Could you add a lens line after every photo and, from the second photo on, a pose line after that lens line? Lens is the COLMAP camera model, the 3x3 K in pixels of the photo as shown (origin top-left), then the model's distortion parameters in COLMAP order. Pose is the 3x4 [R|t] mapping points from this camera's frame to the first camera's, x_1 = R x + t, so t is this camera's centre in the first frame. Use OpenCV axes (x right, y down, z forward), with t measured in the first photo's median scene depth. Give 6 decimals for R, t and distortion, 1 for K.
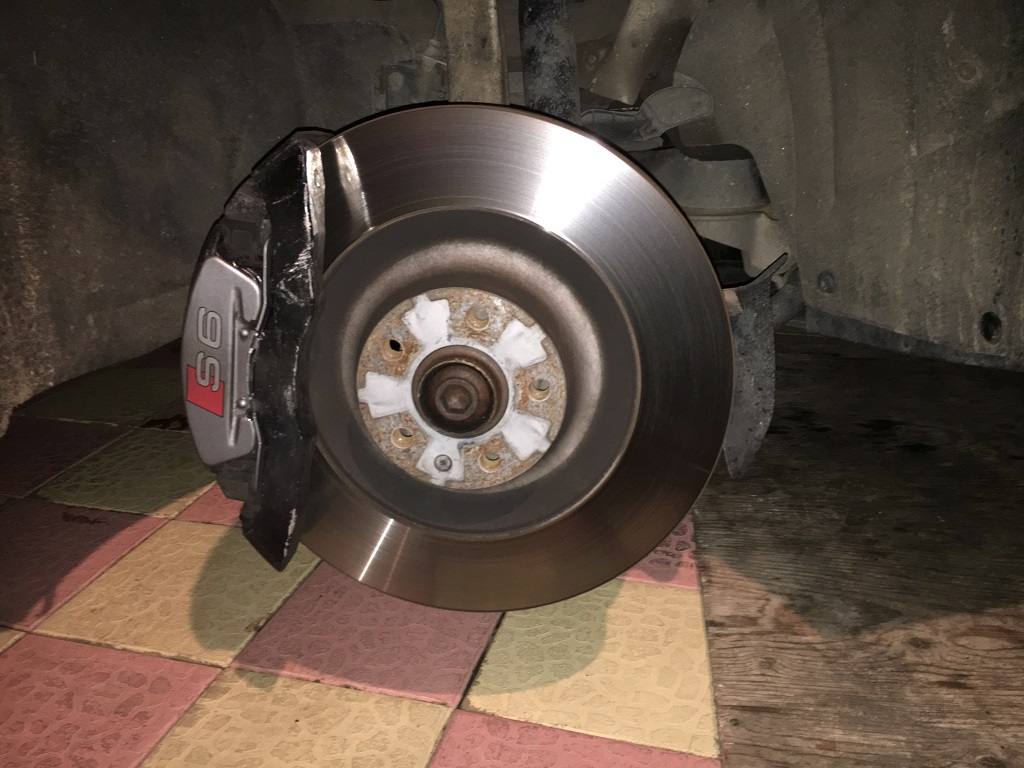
lens RADIAL K [[881.4, 0, 512.0], [0, 881.4, 384.0], [0, 0, 1]] dist [0.076341, -0.129966]
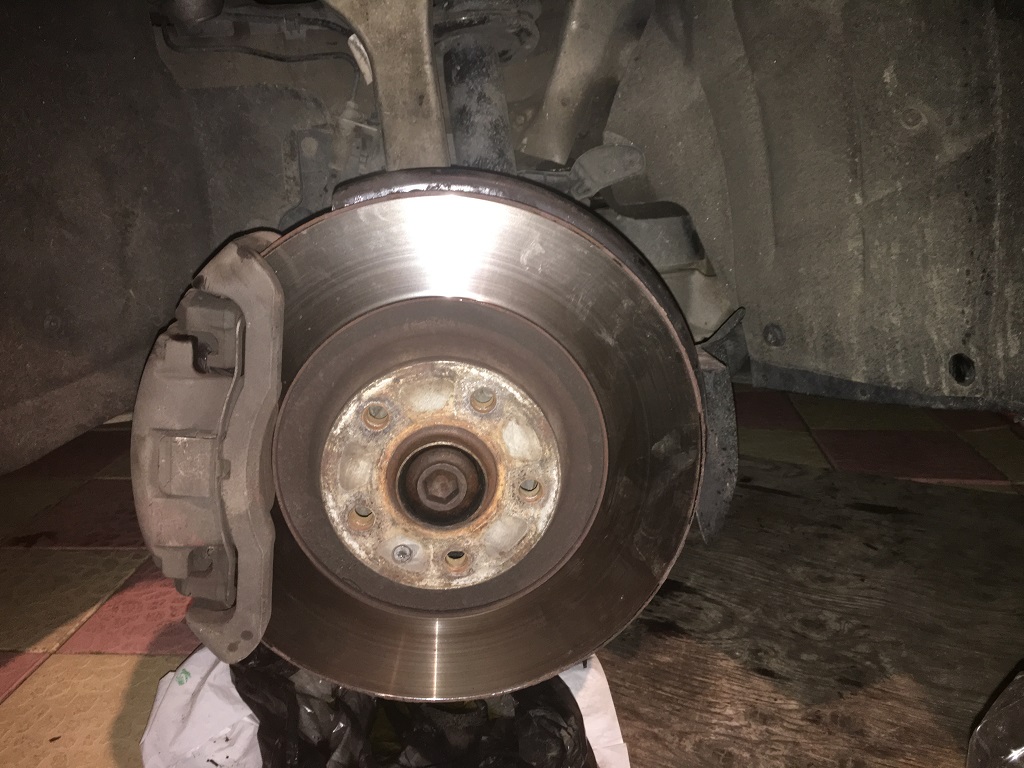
lens RADIAL K [[881.4, 0, 512.0], [0, 881.4, 384.0], [0, 0, 1]] dist [0.076341, -0.129966]
pose [[0.984941, -0.065118, 0.160161, -0.095366], [0.078249, 0.993949, -0.077087, -0.008159], [-0.154172, 0.088458, 0.984076, 0.087120]]
